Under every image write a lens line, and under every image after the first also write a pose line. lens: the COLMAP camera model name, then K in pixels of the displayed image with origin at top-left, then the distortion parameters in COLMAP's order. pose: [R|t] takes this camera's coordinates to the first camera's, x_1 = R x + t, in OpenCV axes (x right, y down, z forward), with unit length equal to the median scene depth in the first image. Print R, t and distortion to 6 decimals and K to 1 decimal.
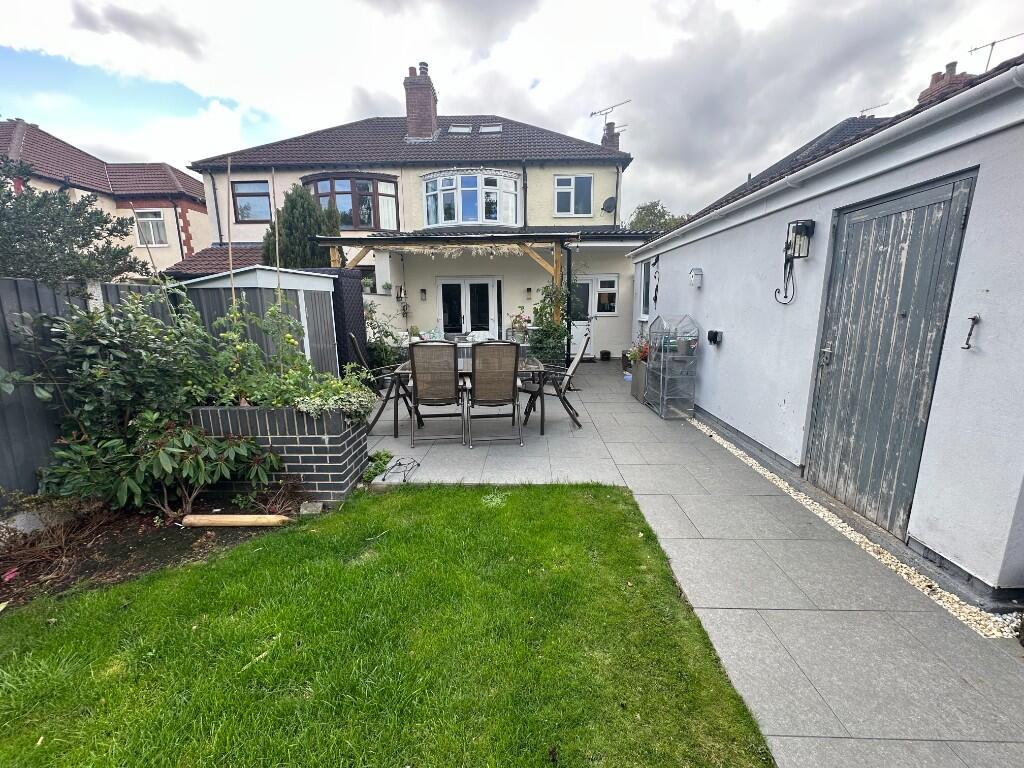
lens RADIAL K [[410.1, 0, 512.6], [0, 410.1, 382.0], [0, 0, 1]] dist [-0.000530, -0.000173]
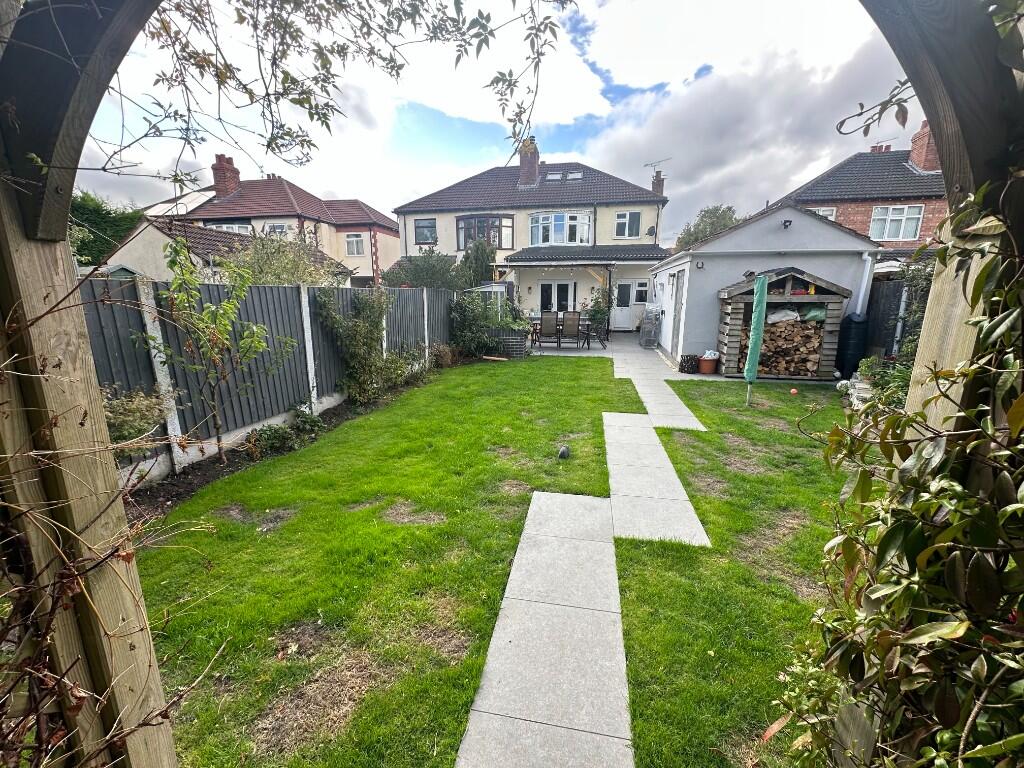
lens RADIAL K [[410.1, 0, 512.6], [0, 410.1, 382.0], [0, 0, 1]] dist [-0.000530, -0.000173]
pose [[0.983528, 0.049872, -0.173739, 0.022583], [-0.045642, 0.998558, 0.028261, 0.102967], [0.174898, -0.019866, 0.984386, -0.581528]]
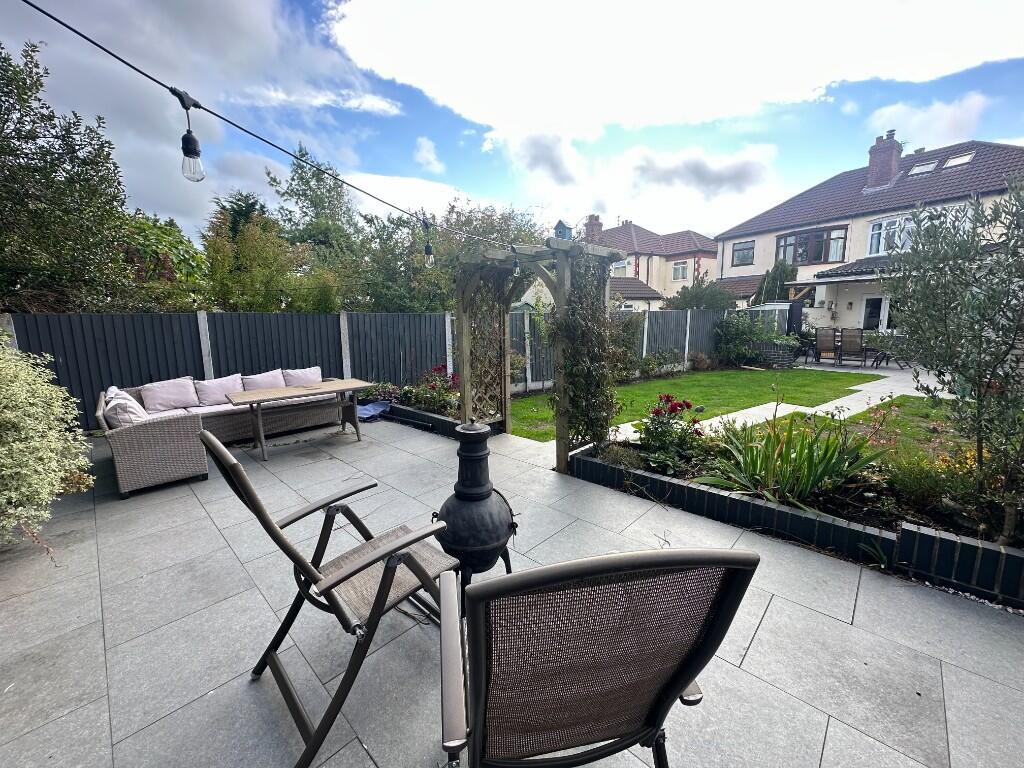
lens RADIAL K [[410.1, 0, 512.6], [0, 410.1, 382.0], [0, 0, 1]] dist [-0.000530, -0.000173]
pose [[0.564992, 0.130292, -0.814744, 0.306837], [-0.139793, 0.988294, 0.061104, 0.131889], [0.813168, 0.079372, 0.576592, -0.772101]]
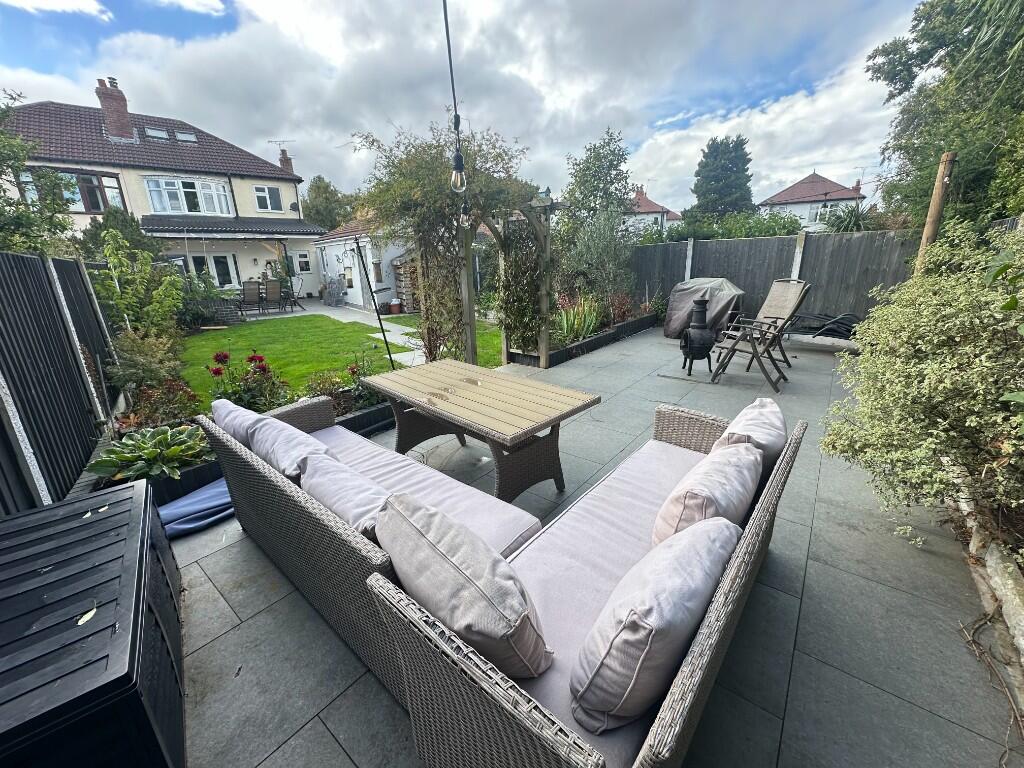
lens RADIAL K [[410.1, 0, 512.6], [0, 410.1, 382.0], [0, 0, 1]] dist [-0.000530, -0.000173]
pose [[0.774535, -0.187324, 0.604157, -0.219283], [0.131876, 0.981975, 0.135404, 0.162632], [-0.618631, -0.025202, 0.785277, -0.885517]]
